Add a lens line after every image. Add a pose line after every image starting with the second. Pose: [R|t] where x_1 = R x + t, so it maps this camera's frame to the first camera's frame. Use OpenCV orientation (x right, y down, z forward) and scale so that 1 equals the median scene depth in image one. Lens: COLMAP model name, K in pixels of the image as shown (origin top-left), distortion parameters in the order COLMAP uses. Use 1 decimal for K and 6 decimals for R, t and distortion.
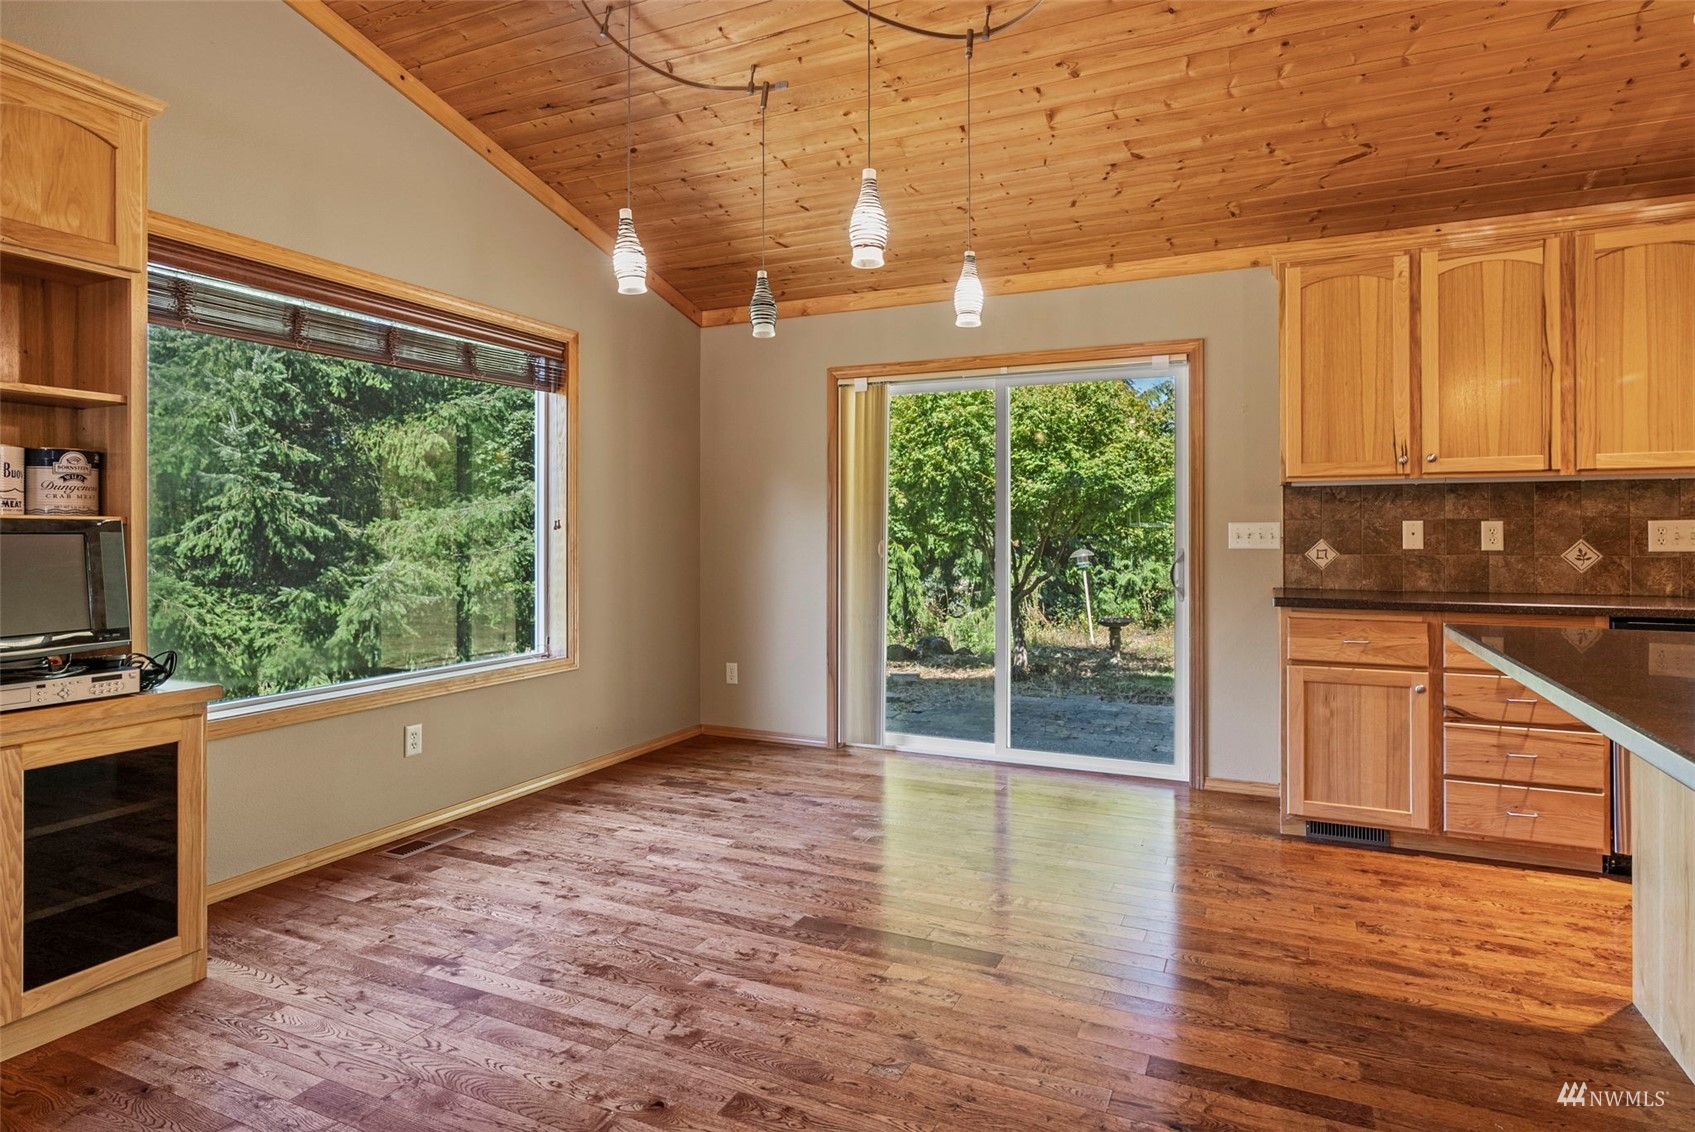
lens RADIAL K [[912.8, 0, 860.3], [0, 912.8, 528.3], [0, 0, 1]] dist [-0.006809, 0.003066]
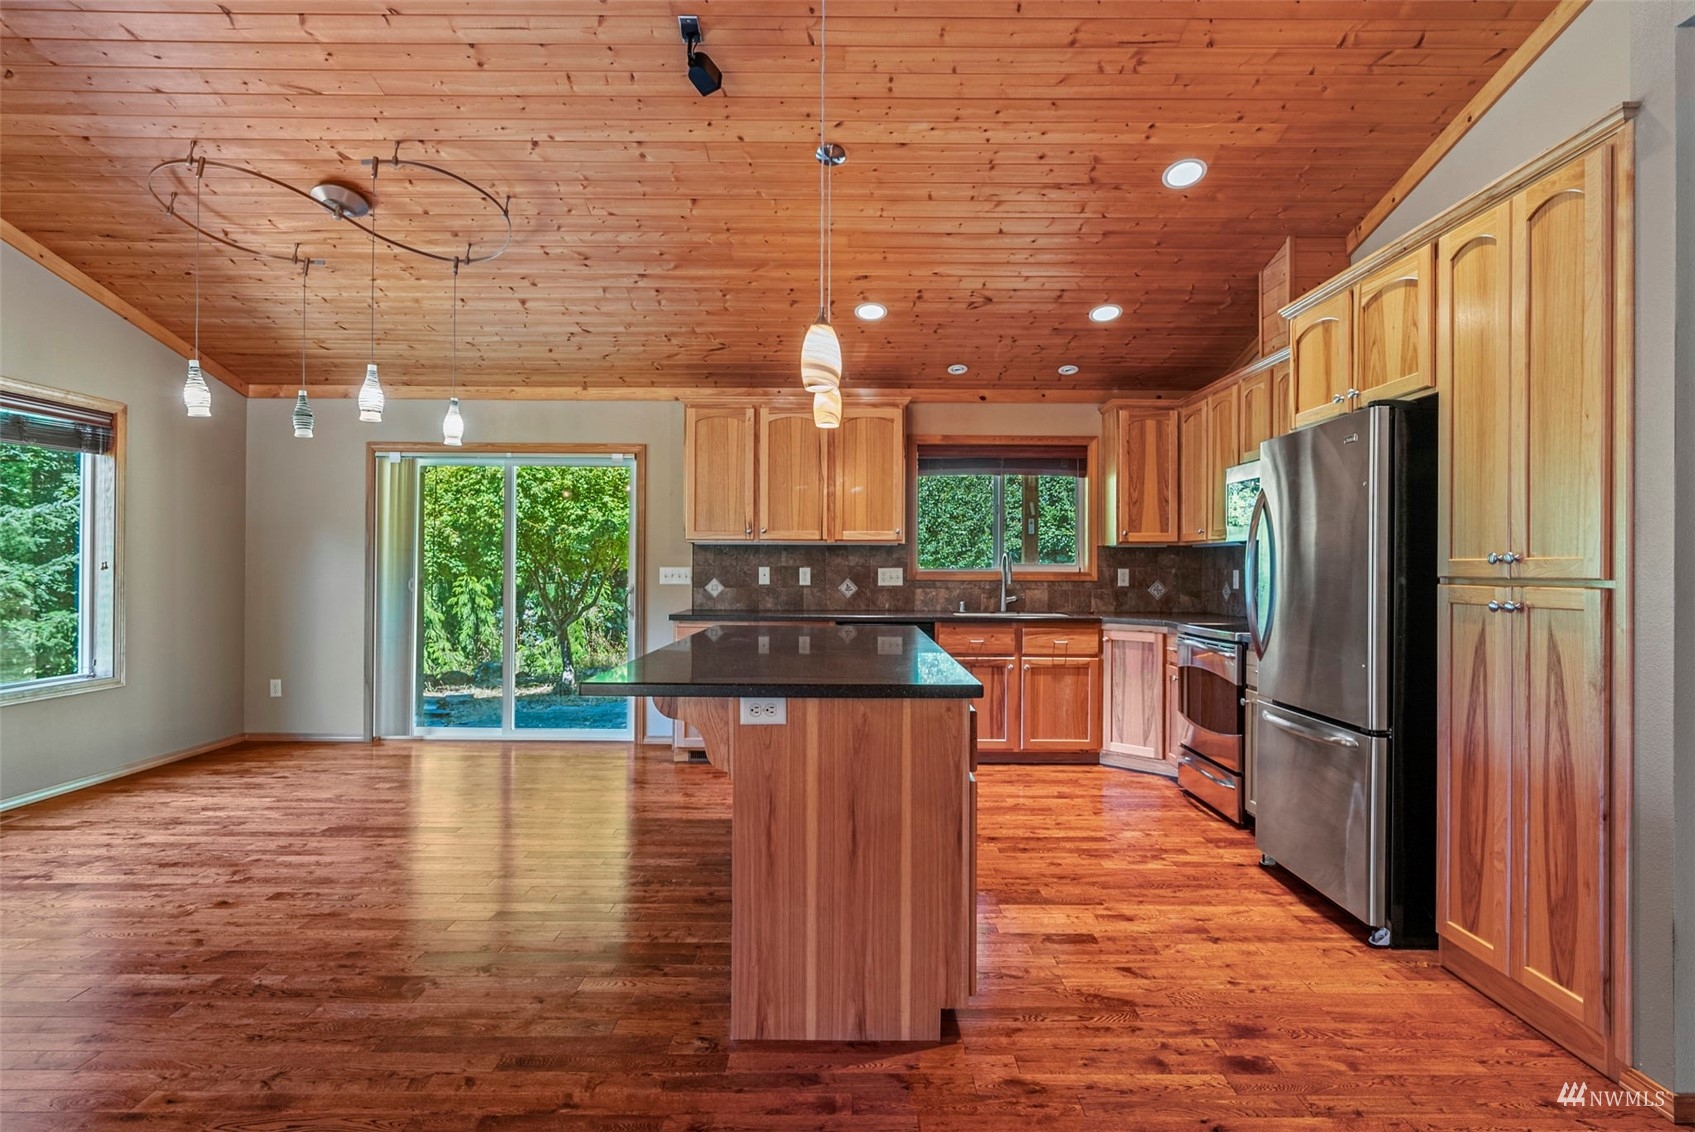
lens RADIAL K [[891.5, 0, 851.6], [0, 891.5, 561.0], [0, 0, 1]] dist [-0.011008, 0.007041]
pose [[0.907742, 0.007422, 0.419464, 0.081619], [-0.007948, 0.999968, -0.000494, -0.020771], [-0.419454, -0.002886, 0.907772, -0.558558]]
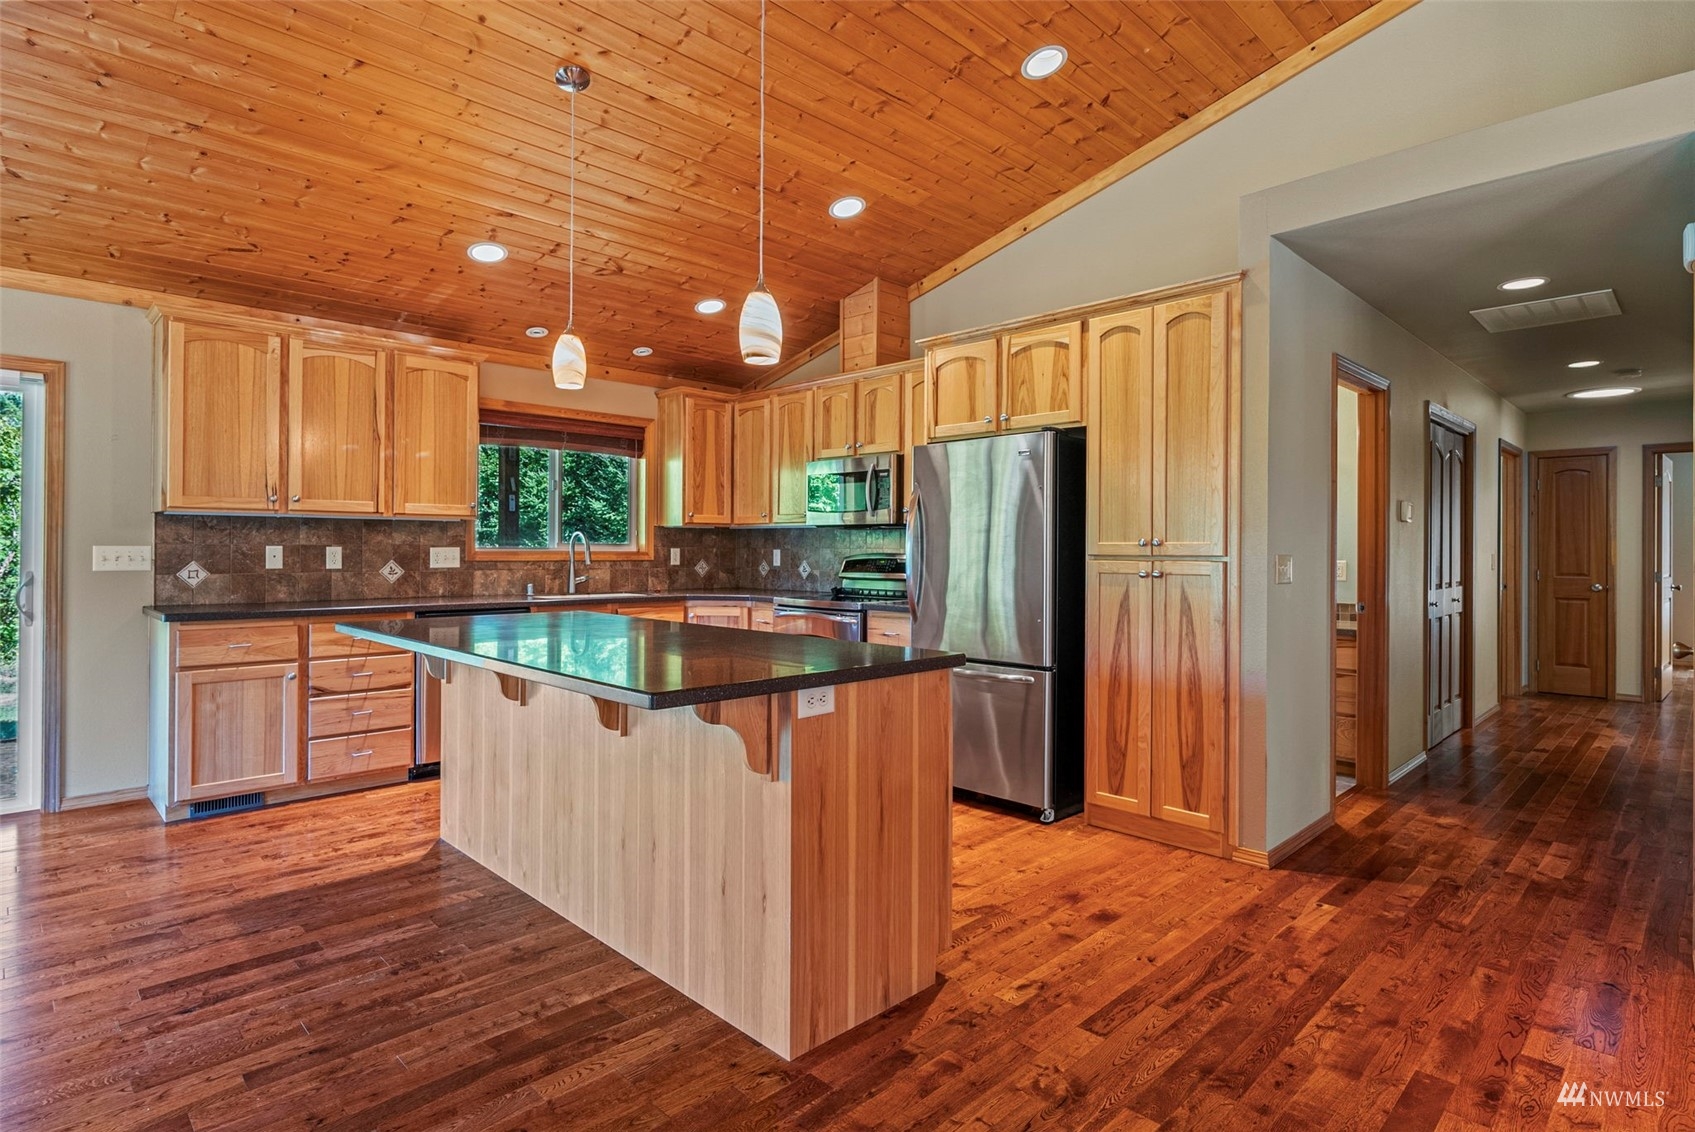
lens RADIAL K [[874.8, 0, 856.8], [0, 874.8, 547.4], [0, 0, 1]] dist [-0.006182, 0.001885]
pose [[0.347637, 0.003819, 0.937621, -0.256999], [-0.012200, 0.999925, 0.000451, -0.017893], [-0.937550, -0.011596, 0.347658, -0.179666]]
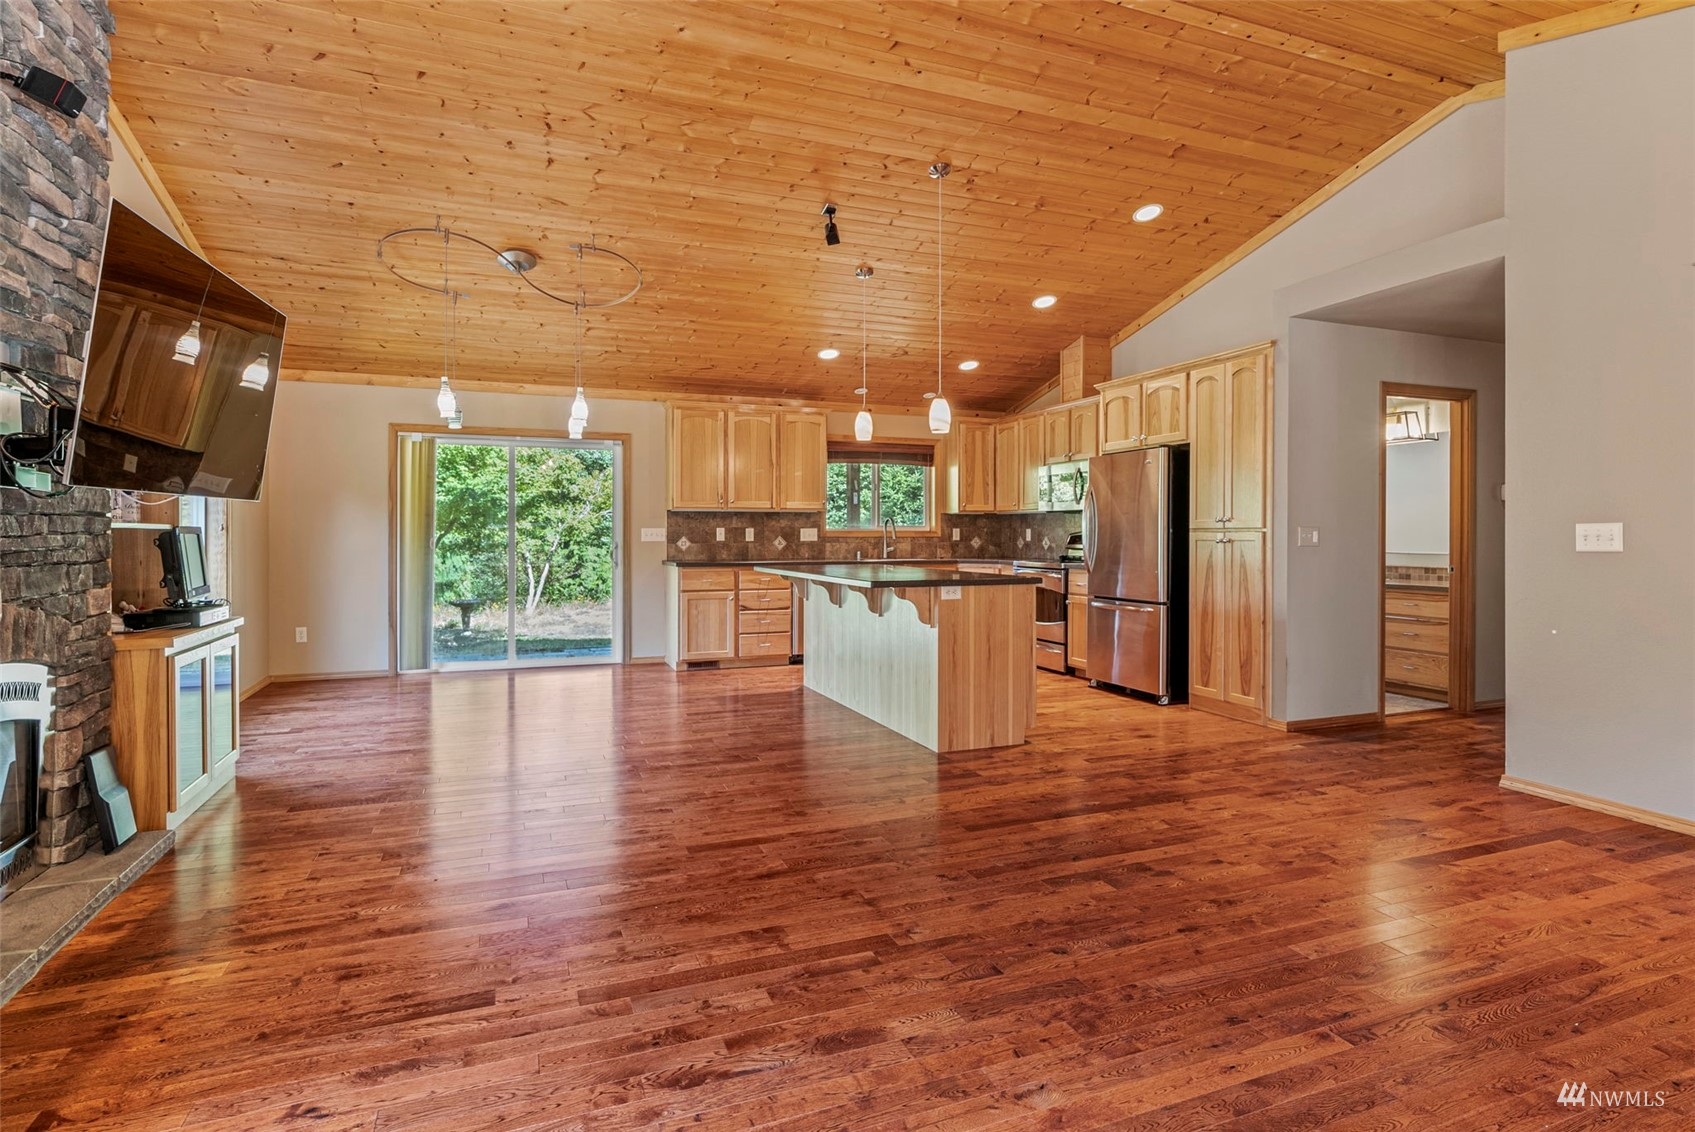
lens RADIAL K [[870.2, 0, 852.1], [0, 870.2, 536.9], [0, 0, 1]] dist [-0.012732, 0.000899]
pose [[0.690696, -0.002459, 0.723141, -0.751399], [-0.005327, 0.999950, 0.008488, -0.006390], [-0.723126, -0.009715, 0.690648, -0.739996]]
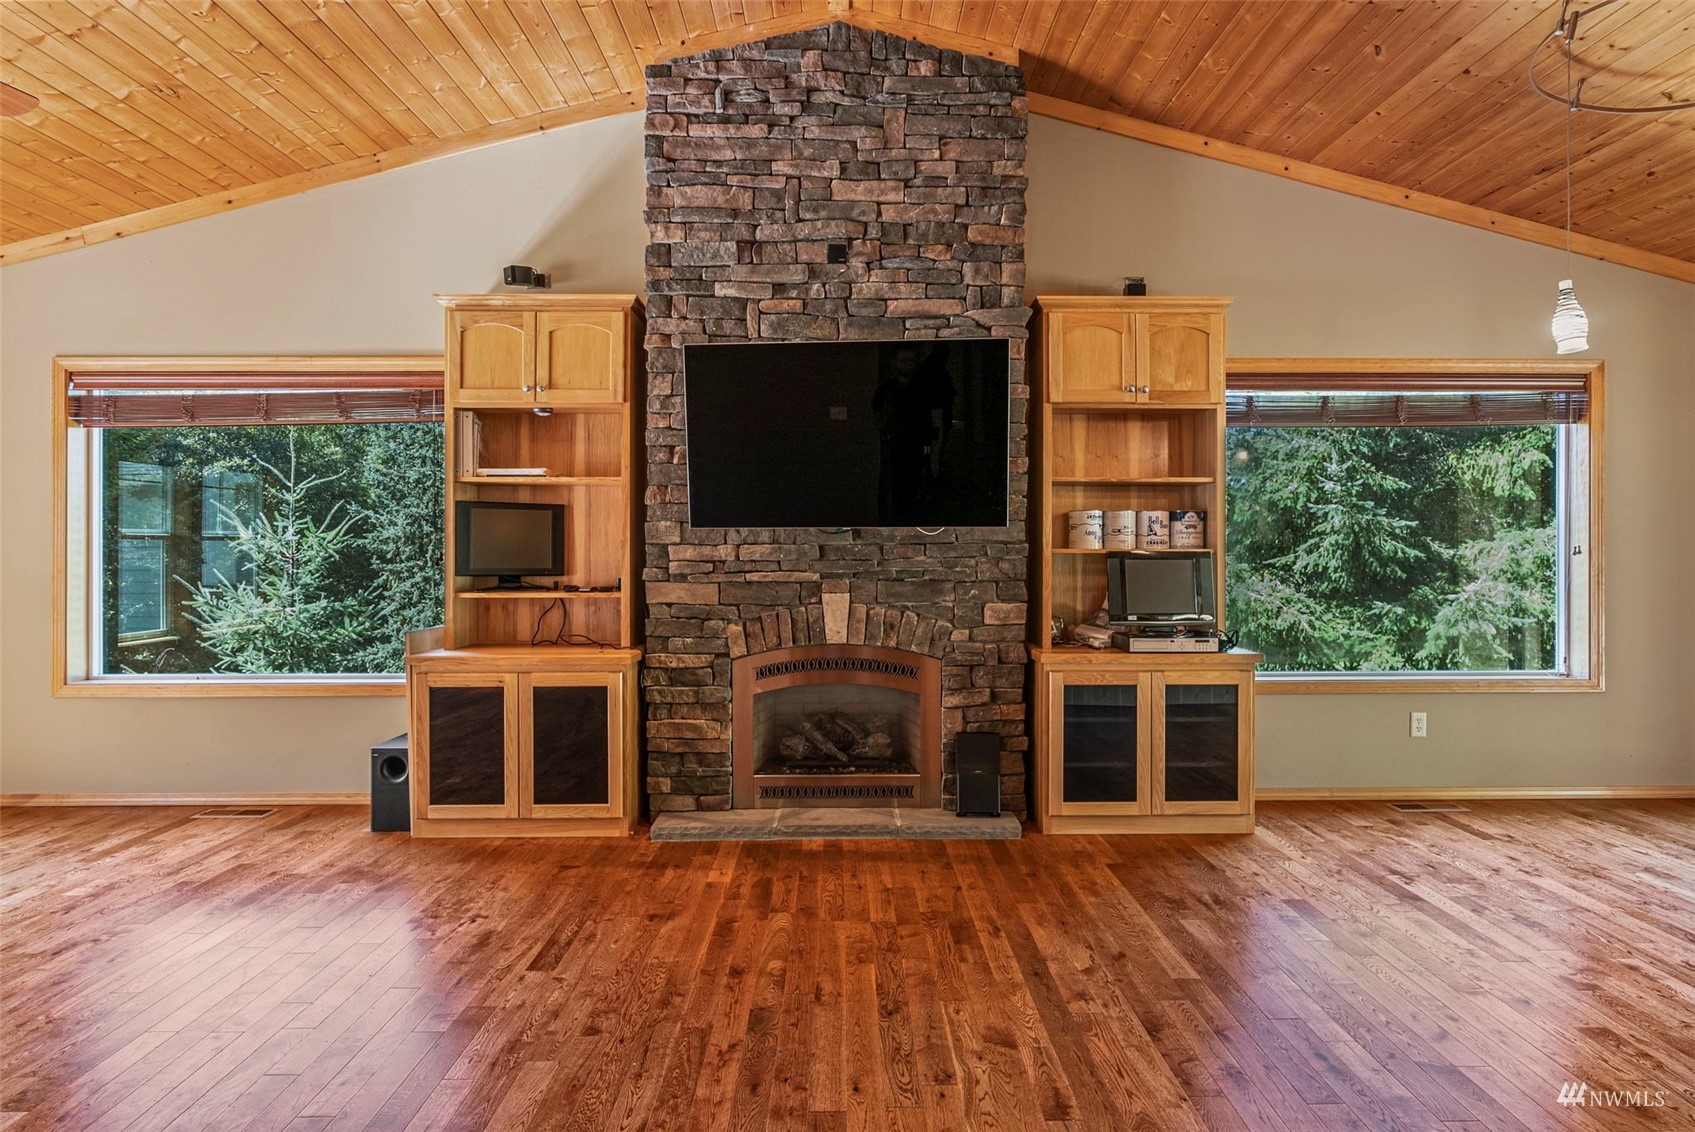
lens RADIAL K [[878.8, 0, 854.1], [0, 878.8, 554.3], [0, 0, 1]] dist [-0.013257, 0.005884]
pose [[0.430308, 0.002641, -0.902678, 0.254718], [0.004252, 0.999979, 0.004953, -0.009622], [0.902672, -0.005969, 0.430288, -0.208430]]
